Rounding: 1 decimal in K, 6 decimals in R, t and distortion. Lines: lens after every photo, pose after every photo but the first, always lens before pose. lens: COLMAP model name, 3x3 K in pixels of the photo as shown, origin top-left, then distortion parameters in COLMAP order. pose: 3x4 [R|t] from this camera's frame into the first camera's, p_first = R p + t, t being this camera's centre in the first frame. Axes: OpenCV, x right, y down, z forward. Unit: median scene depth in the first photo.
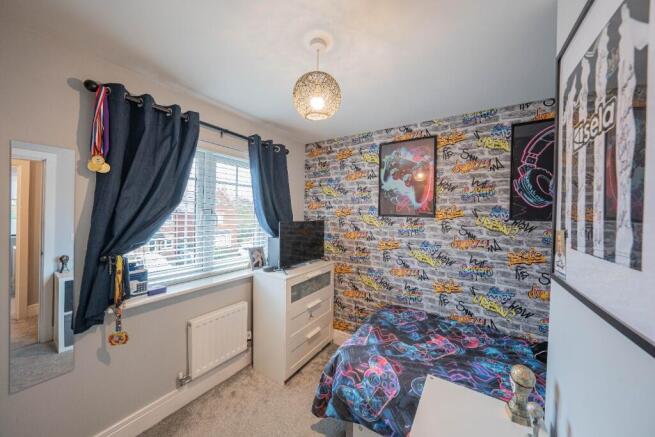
lens RADIAL K [[229.6, 0, 327.6], [0, 229.6, 215.5], [0, 0, 1]] dist [-0.013218, 0.000033]
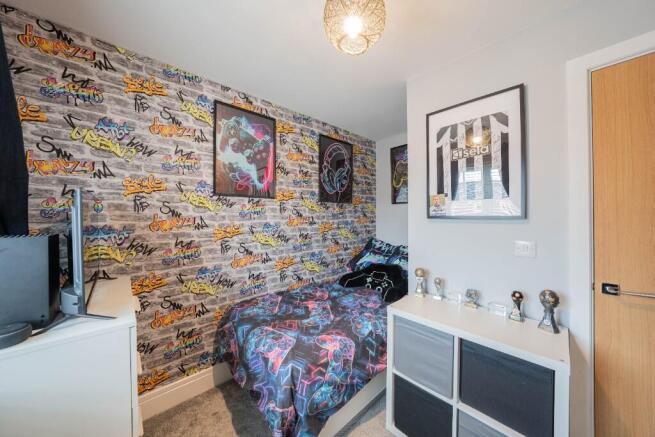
lens RADIAL K [[229.6, 0, 327.6], [0, 229.6, 215.5], [0, 0, 1]] dist [-0.013218, 0.000033]
pose [[0.231296, -0.015622, 0.972758, -0.491076], [0.016285, 0.999793, 0.012184, 0.076957], [-0.972747, 0.013024, 0.231503, 0.541621]]
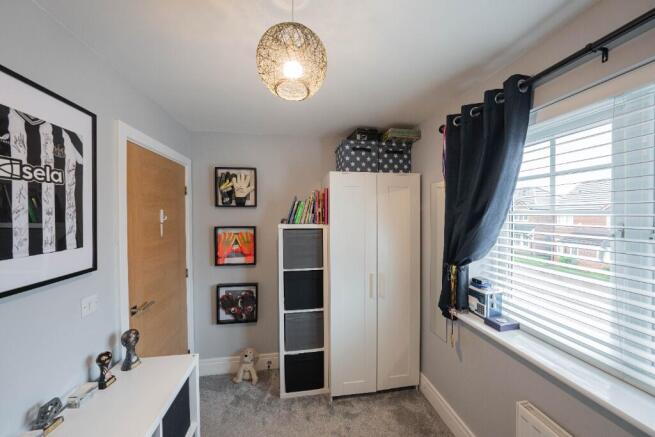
lens RADIAL K [[229.6, 0, 327.6], [0, 229.6, 215.5], [0, 0, 1]] dist [-0.013218, 0.000033]
pose [[-0.729843, -0.012877, -0.683494, 0.210202], [-0.020660, 0.999781, 0.003226, -0.042770], [0.683303, 0.016476, -0.729949, 0.938137]]
